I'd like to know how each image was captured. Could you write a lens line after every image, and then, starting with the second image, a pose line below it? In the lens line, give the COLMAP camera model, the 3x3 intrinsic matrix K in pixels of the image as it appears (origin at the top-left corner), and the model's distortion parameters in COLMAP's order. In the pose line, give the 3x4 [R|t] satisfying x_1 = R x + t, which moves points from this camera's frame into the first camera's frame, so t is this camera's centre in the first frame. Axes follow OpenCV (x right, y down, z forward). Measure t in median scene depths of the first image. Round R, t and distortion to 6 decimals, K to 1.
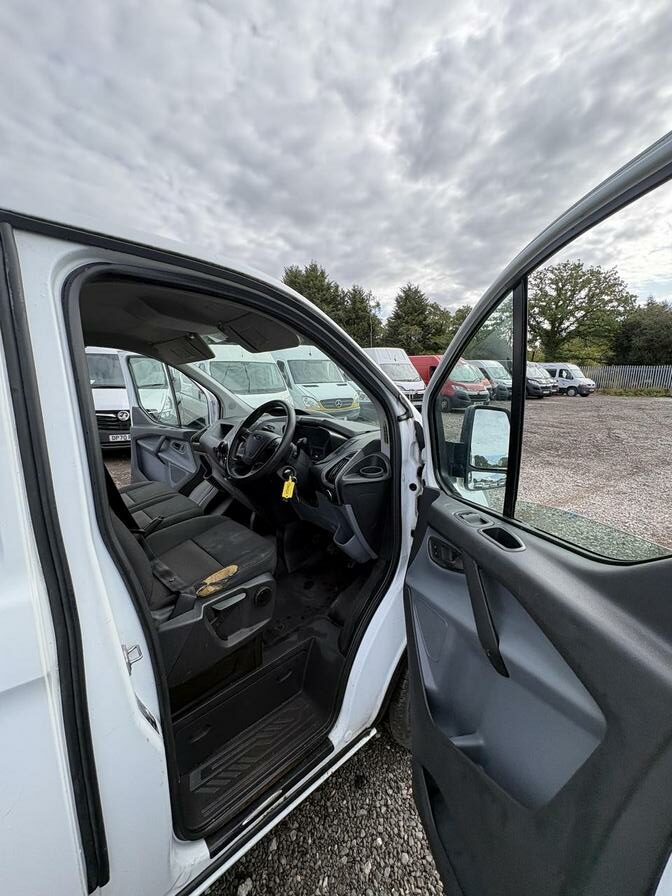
lens RADIAL K [[360.4, 0, 333.1], [0, 360.4, 451.6], [0, 0, 1]] dist [0.000241, -0.000226]
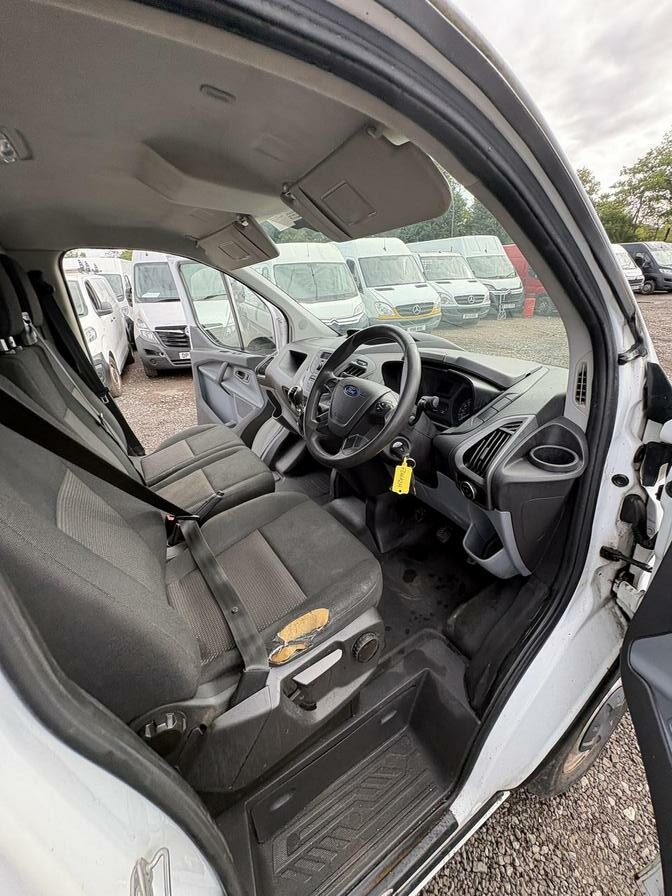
lens RADIAL K [[360.4, 0, 333.8], [0, 360.4, 453.3], [0, 0, 1]] dist [0.000241, -0.000226]
pose [[0.983834, 0.035343, -0.175558, -0.121183], [0.008845, 0.969545, 0.244754, -0.083825], [0.178862, -0.242350, 0.953559, 0.362788]]
